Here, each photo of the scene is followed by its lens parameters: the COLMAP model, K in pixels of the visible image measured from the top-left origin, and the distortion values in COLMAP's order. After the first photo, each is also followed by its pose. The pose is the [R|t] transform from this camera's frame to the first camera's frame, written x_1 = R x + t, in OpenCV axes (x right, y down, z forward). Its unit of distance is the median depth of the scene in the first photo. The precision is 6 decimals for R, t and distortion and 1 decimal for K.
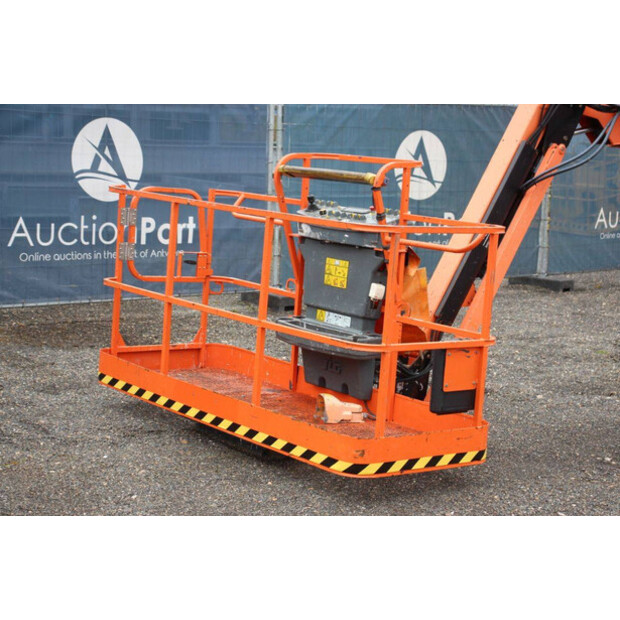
lens RADIAL K [[1242.3, 0, 310.0], [0, 1242.3, 310.0], [0, 0, 1]] dist [0.279873, 0.225677]
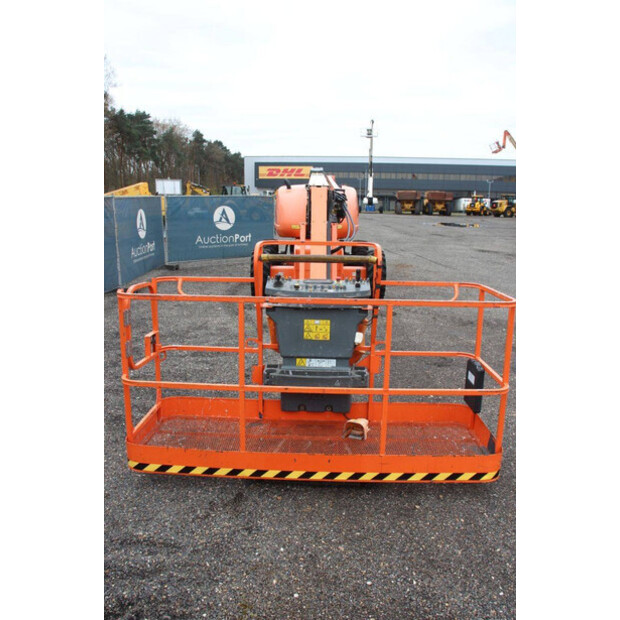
lens RADIAL K [[511.4, 0, 310.0], [0, 511.4, 310.0], [0, 0, 1]] dist [-0.165610, 0.153812]
pose [[0.644456, -0.193297, 0.739806, -0.383061], [0.130801, 0.981128, 0.142407, -0.128703], [-0.753371, 0.004992, 0.657577, 0.635848]]
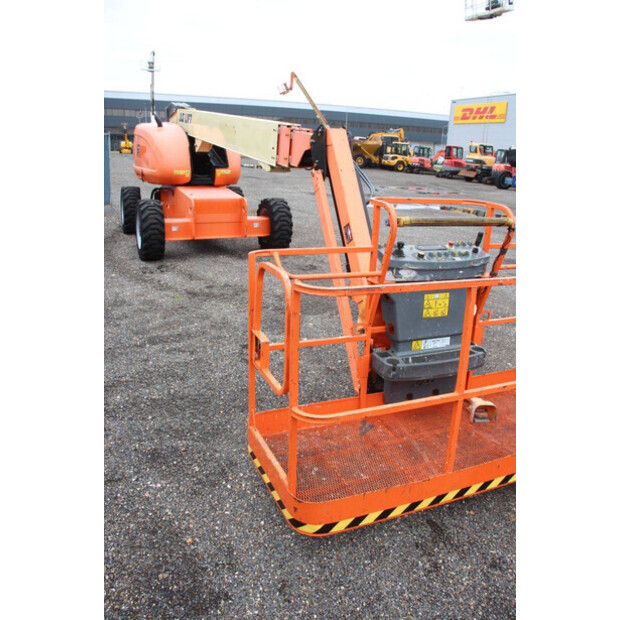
lens RADIAL K [[511.4, 0, 310.0], [0, 511.4, 310.0], [0, 0, 1]] dist [-0.165610, 0.153812]
pose [[0.265428, -0.322640, 0.908543, -0.424241], [0.112653, 0.946269, 0.303126, -0.176248], [-0.957527, 0.021892, 0.287513, 0.966631]]
